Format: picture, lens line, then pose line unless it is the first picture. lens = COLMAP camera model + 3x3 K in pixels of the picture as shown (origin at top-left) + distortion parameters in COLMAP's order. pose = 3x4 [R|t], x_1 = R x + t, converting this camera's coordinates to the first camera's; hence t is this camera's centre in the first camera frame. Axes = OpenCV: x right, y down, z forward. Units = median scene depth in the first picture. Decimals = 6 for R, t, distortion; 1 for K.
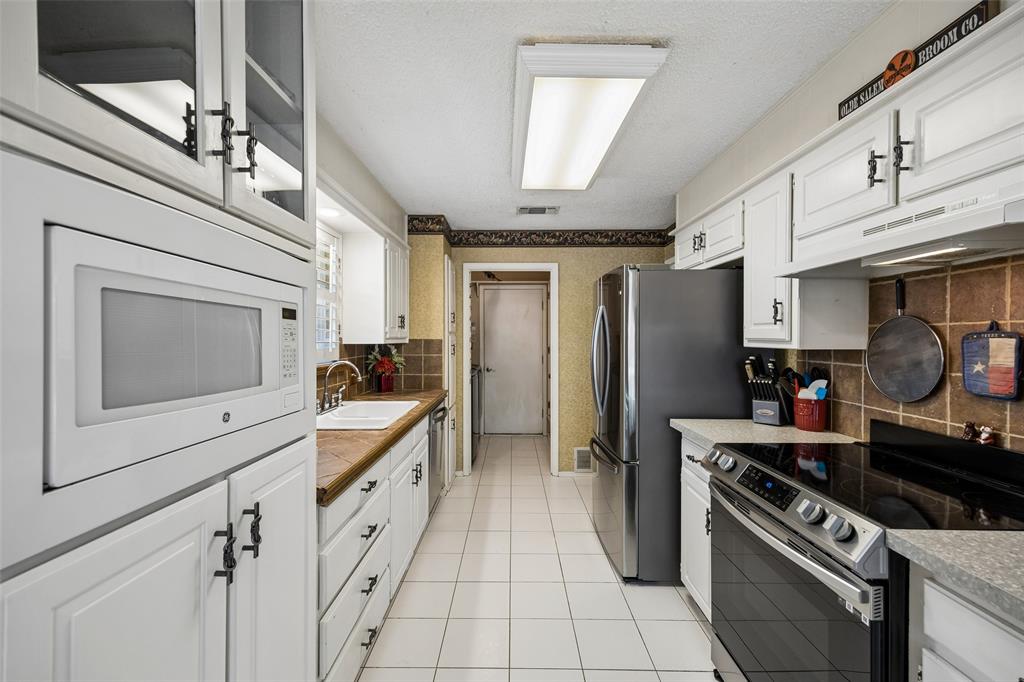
lens RADIAL K [[399.7, 0, 513.2], [0, 399.7, 338.5], [0, 0, 1]] dist [0.001873, -0.000444]
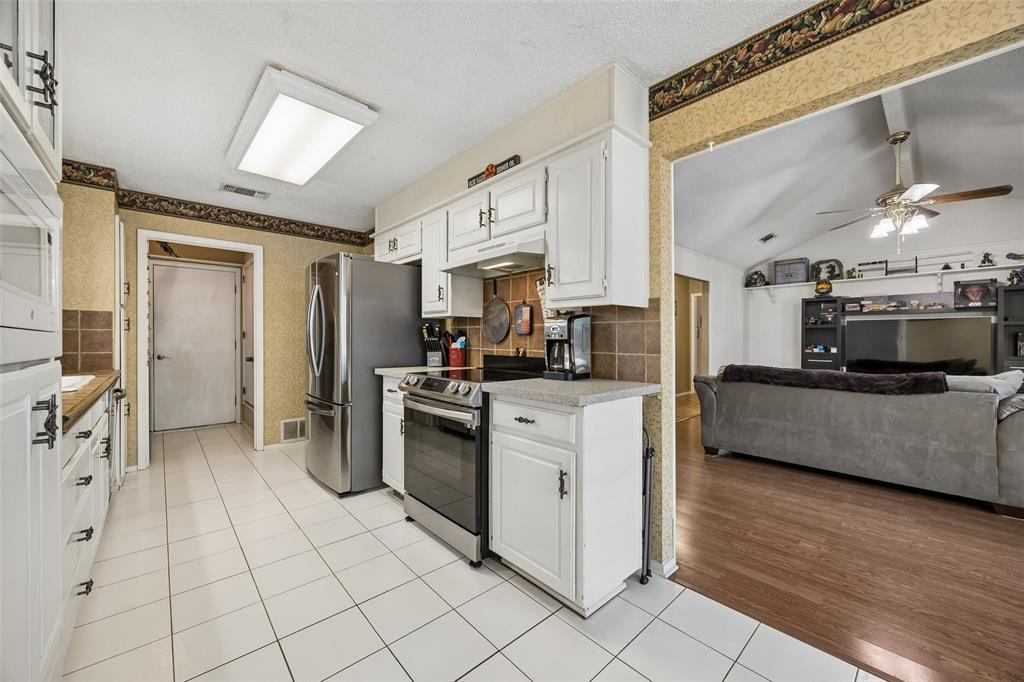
lens RADIAL K [[399.7, 0, 506.3], [0, 399.7, 340.1], [0, 0, 1]] dist [0.001873, -0.000444]
pose [[0.740221, 0.003750, 0.672353, -0.199323], [0.005935, 0.999909, -0.012111, 0.121389], [-0.672338, 0.012955, 0.740131, -0.325284]]
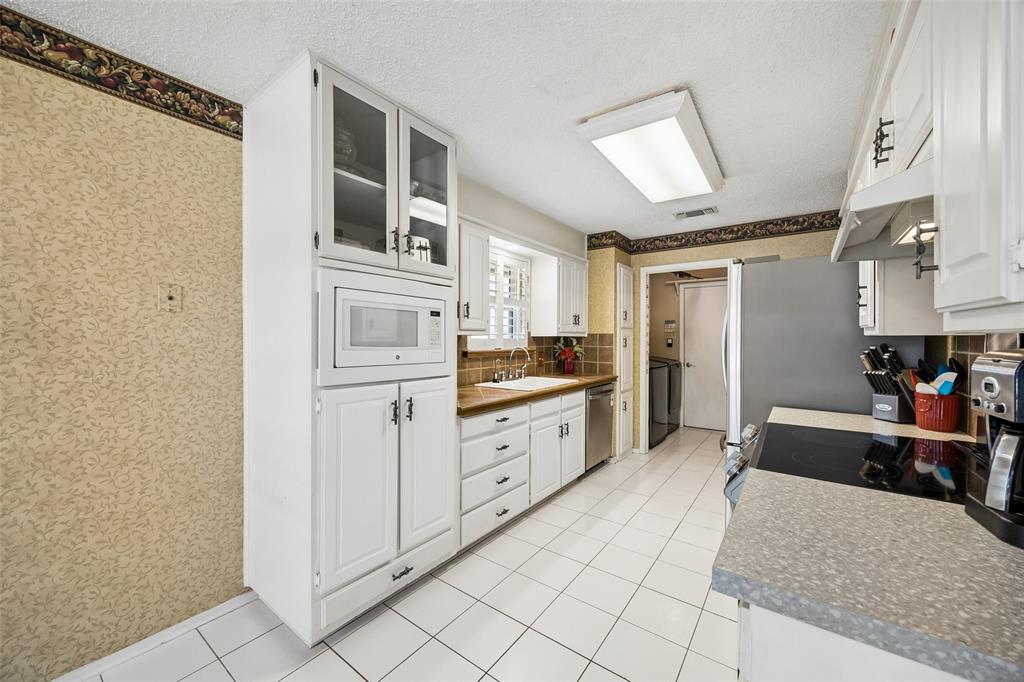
lens RADIAL K [[399.7, 0, 520.2], [0, 399.7, 341.8], [0, 0, 1]] dist [0.001873, -0.000444]
pose [[0.805865, 0.010606, -0.592004, 0.470845], [-0.011961, 0.999927, 0.001633, 0.041683], [0.591978, 0.005765, 0.805933, -0.203295]]
